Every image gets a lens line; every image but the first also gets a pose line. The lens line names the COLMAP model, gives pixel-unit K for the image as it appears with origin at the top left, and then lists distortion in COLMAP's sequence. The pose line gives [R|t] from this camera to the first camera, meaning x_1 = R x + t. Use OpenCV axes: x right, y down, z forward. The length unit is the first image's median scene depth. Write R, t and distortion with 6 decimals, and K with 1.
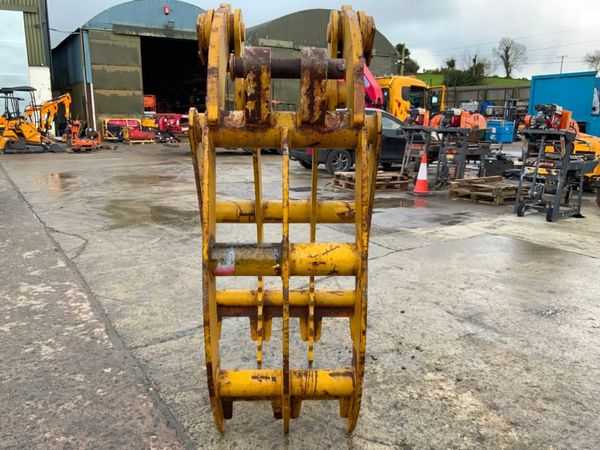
lens RADIAL K [[497.5, 0, 299.1], [0, 497.5, 226.0], [0, 0, 1]] dist [0.078129, -0.147989]
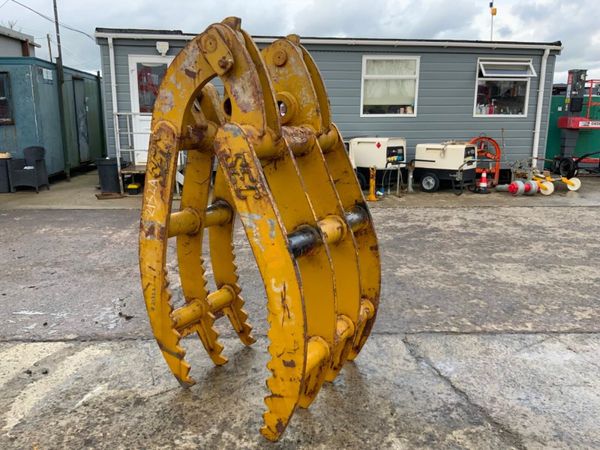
lens RADIAL K [[497.5, 0, 301.4], [0, 497.5, 223.2], [0, 0, 1]] dist [0.078129, -0.147989]
pose [[-0.507995, 0.168530, -0.844712, 0.628661], [-0.197898, 0.931604, 0.304879, -0.262414], [0.838318, 0.322044, -0.439898, 1.129622]]
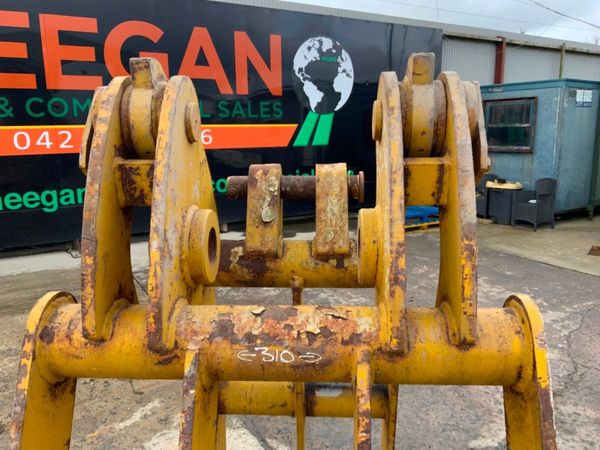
lens RADIAL K [[497.5, 0, 301.3], [0, 497.5, 226.8], [0, 0, 1]] dist [0.078129, -0.147989]
pose [[-0.997186, -0.014807, 0.073493, -0.050944], [0.016050, 0.915409, 0.402205, -0.321592], [-0.073232, 0.402253, -0.912595, 0.974991]]
